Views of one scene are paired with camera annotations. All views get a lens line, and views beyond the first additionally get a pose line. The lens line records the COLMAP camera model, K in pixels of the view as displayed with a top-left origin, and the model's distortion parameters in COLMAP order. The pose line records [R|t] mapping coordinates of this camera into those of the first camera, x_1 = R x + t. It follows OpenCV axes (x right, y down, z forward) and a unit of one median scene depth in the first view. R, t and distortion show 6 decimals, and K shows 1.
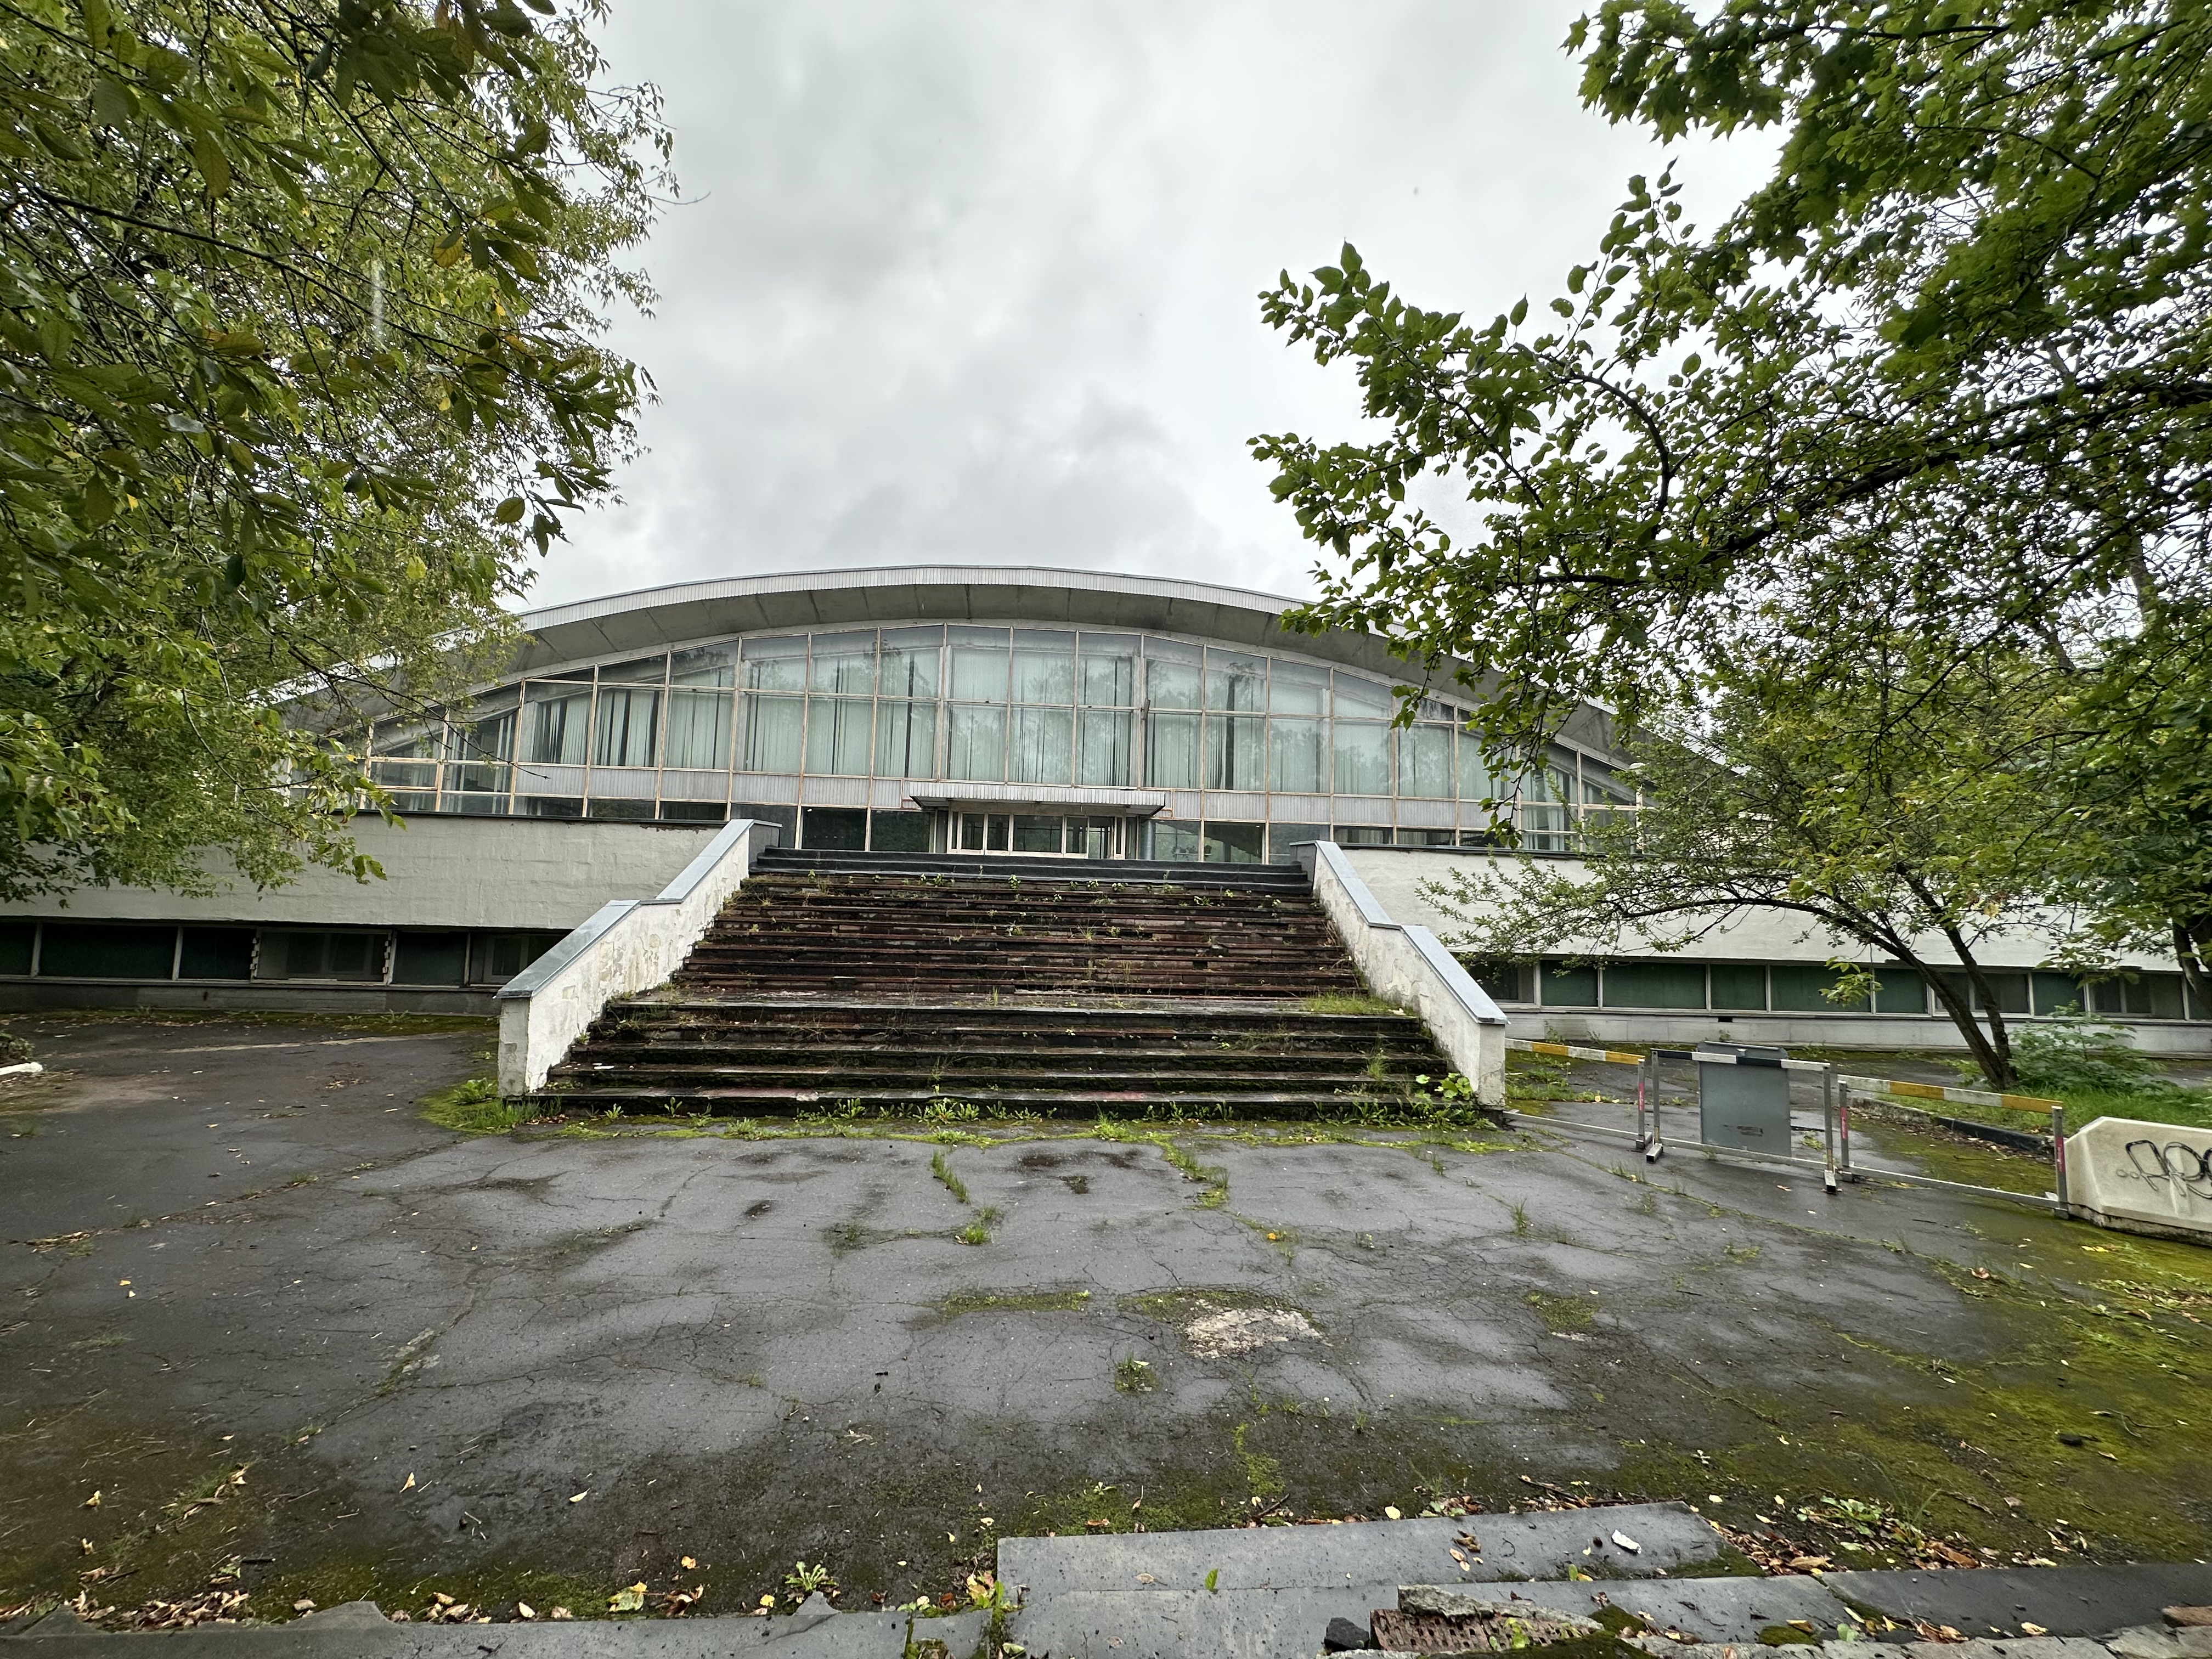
lens RADIAL K [[887.3, 0, 1106.0], [0, 887.3, 829.5], [0, 0, 1]] dist [0.000323, 0.000035]
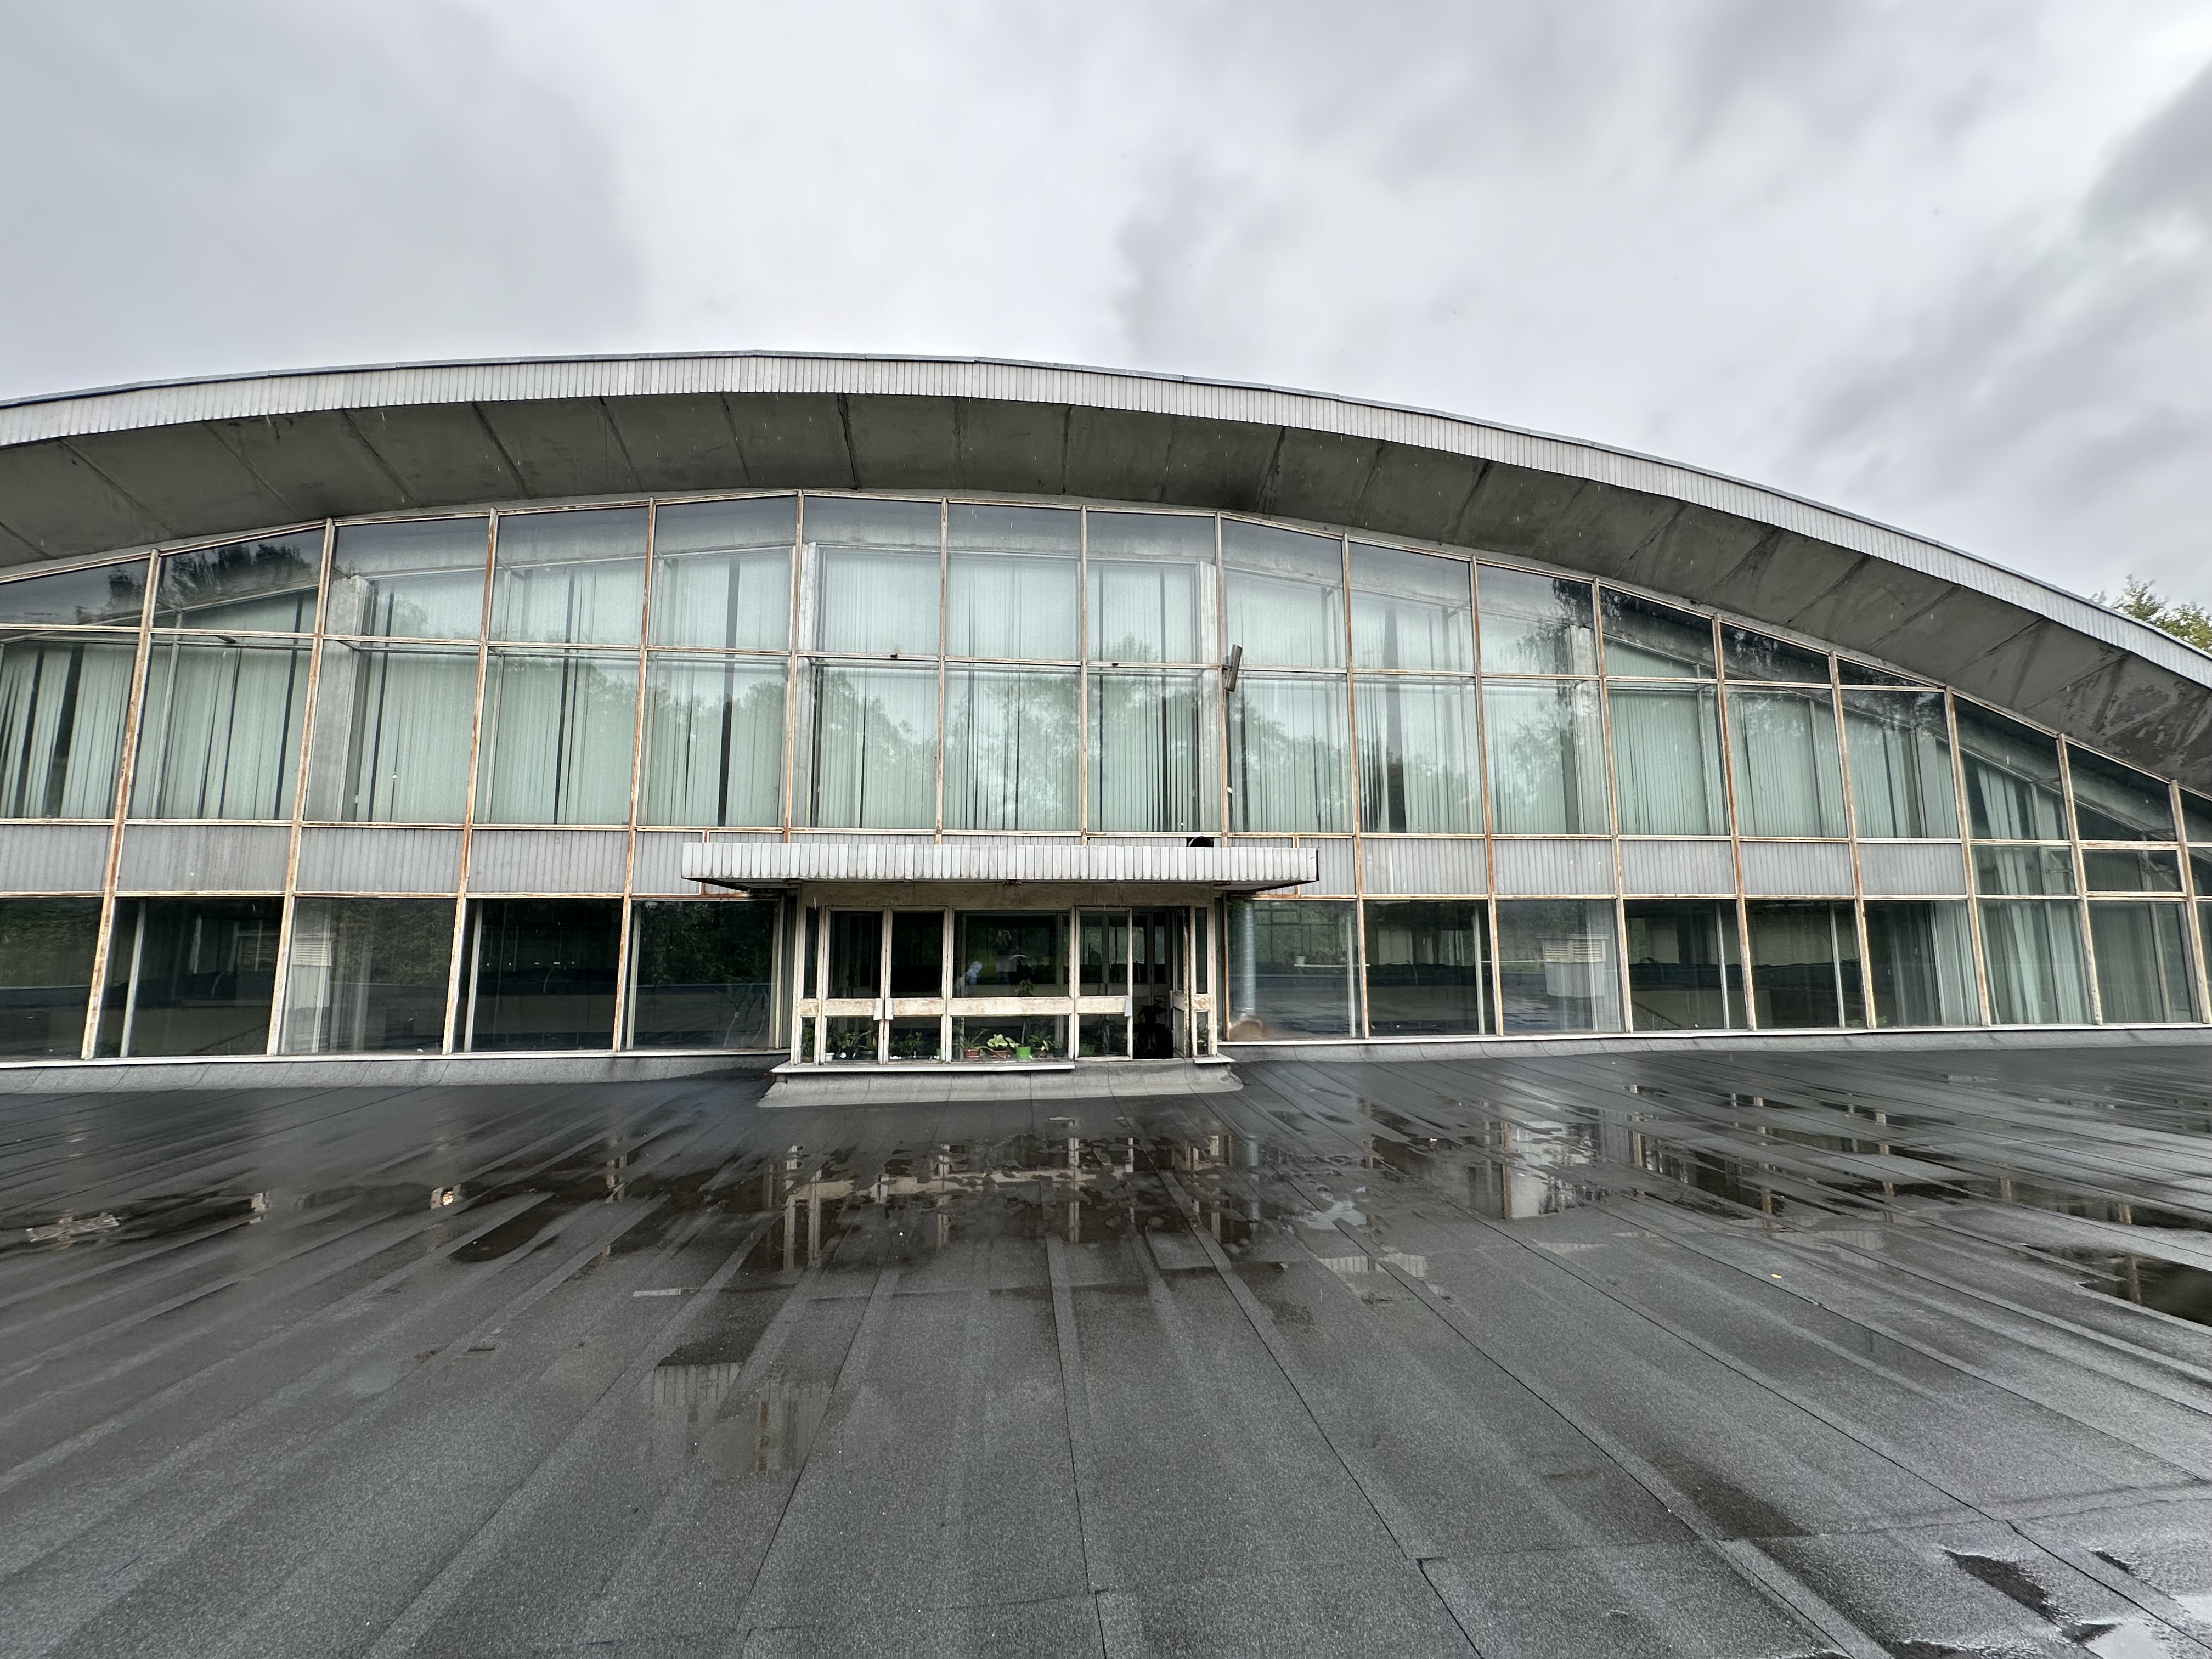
lens RADIAL K [[887.3, 0, 1106.0], [0, 887.3, 829.5], [0, 0, 1]] dist [0.000323, 0.000035]
pose [[0.998833, -0.024396, 0.041679, -0.045467], [0.025503, 0.999330, -0.026239, -0.039504], [-0.041011, 0.027271, 0.998786, 0.540770]]
